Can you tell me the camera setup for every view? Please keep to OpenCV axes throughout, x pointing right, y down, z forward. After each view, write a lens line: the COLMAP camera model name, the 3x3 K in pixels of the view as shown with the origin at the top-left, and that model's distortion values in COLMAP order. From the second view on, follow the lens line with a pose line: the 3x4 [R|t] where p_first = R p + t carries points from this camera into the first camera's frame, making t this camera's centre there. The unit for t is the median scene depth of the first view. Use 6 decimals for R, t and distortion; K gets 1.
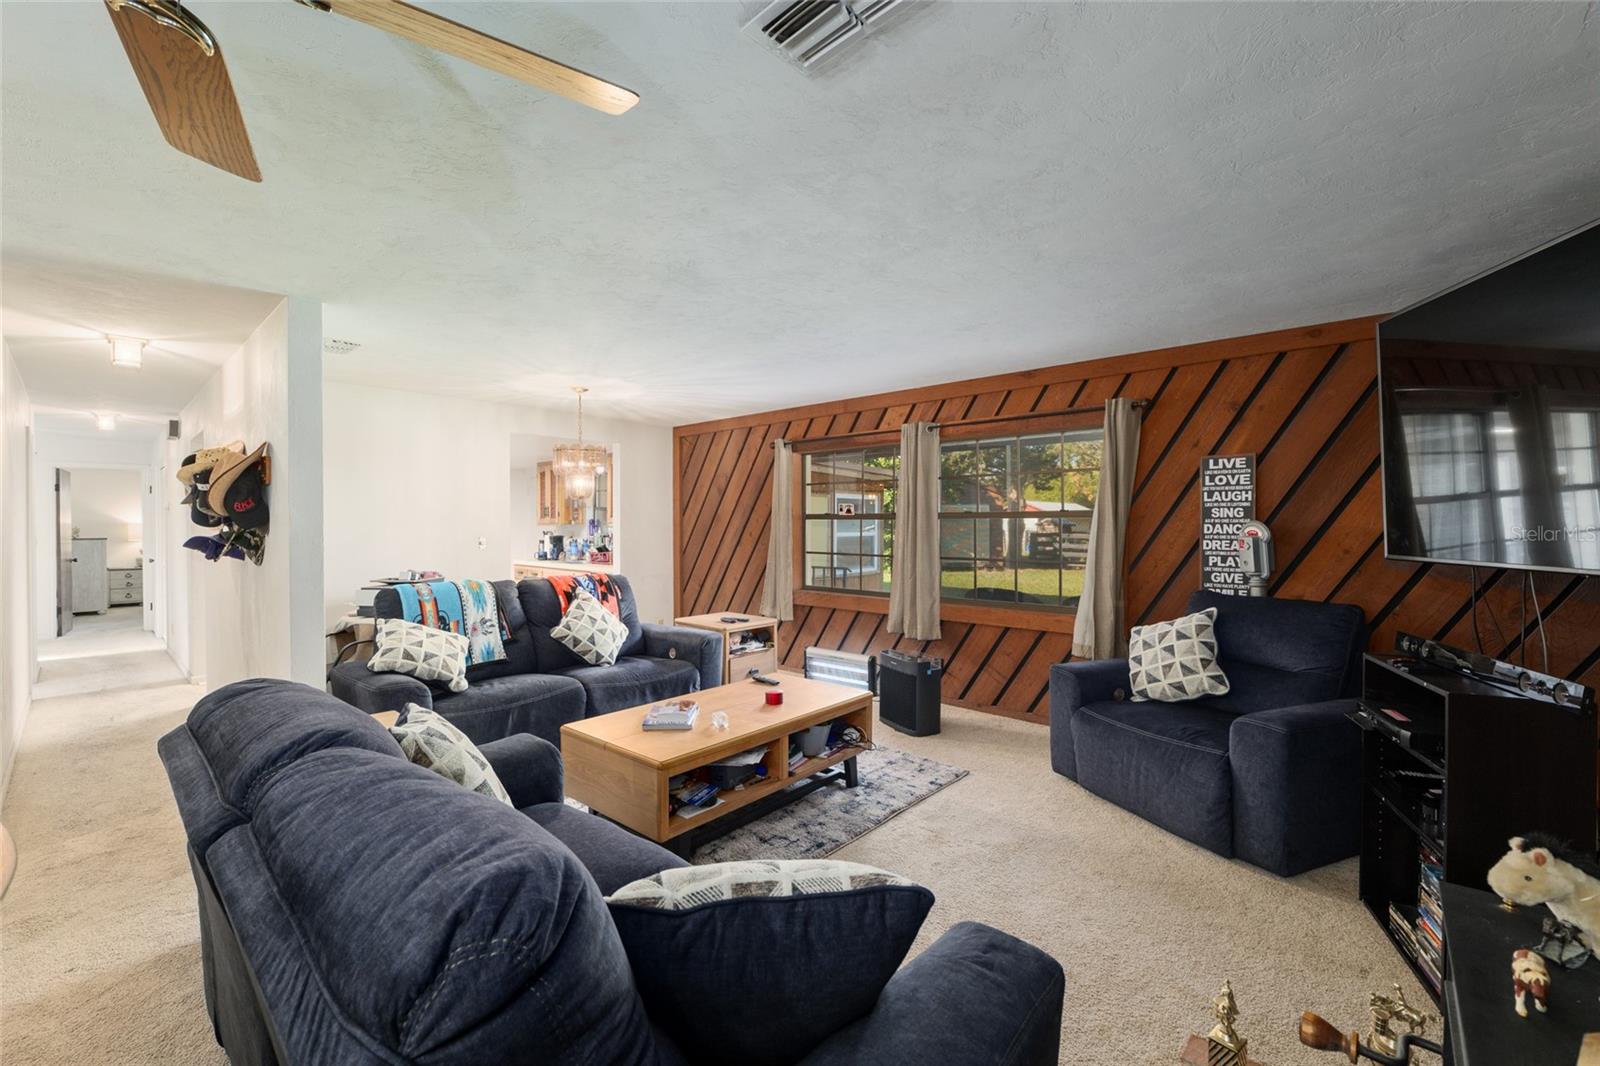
lens RADIAL K [[652.6, 0, 788.9], [0, 652.6, 526.0], [0, 0, 1]] dist [-0.012558, -0.000231]
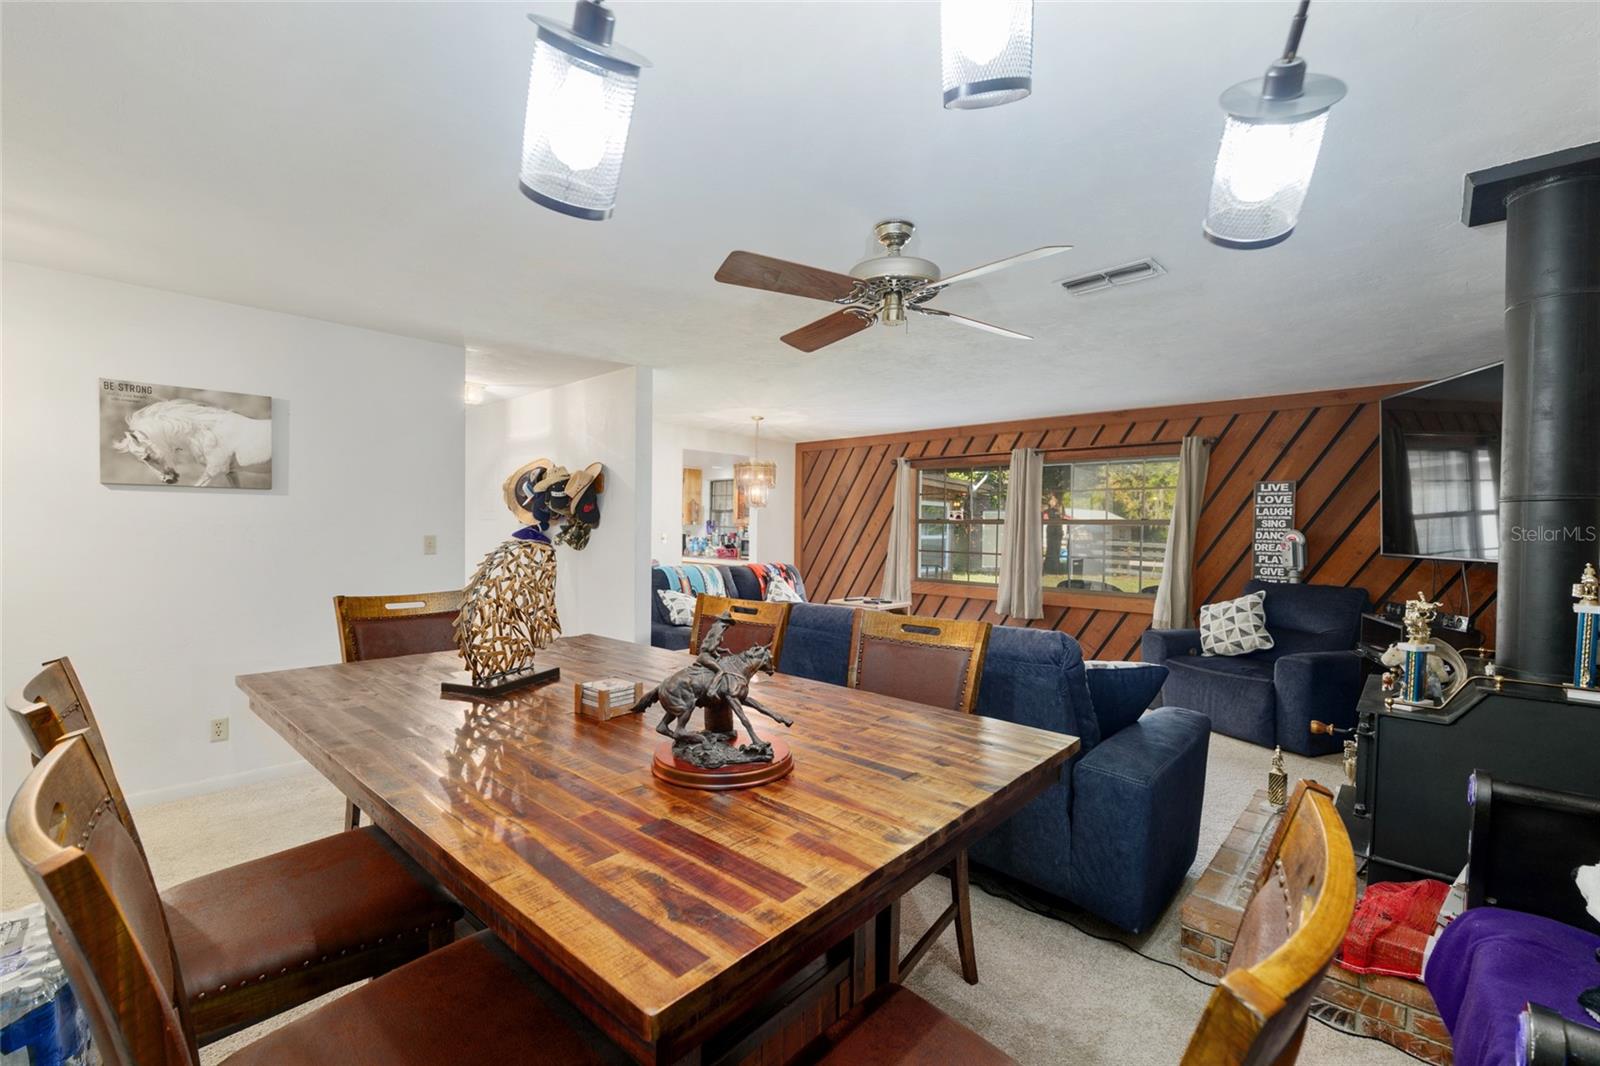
lens RADIAL K [[652.6, 0, 810.4], [0, 652.6, 539.0], [0, 0, 1]] dist [-0.012558, -0.000231]
pose [[0.999764, 0.016261, -0.014405, -0.264778], [-0.016059, 0.999772, 0.014046, 0.008204], [0.014630, -0.013812, 0.999798, -0.359729]]
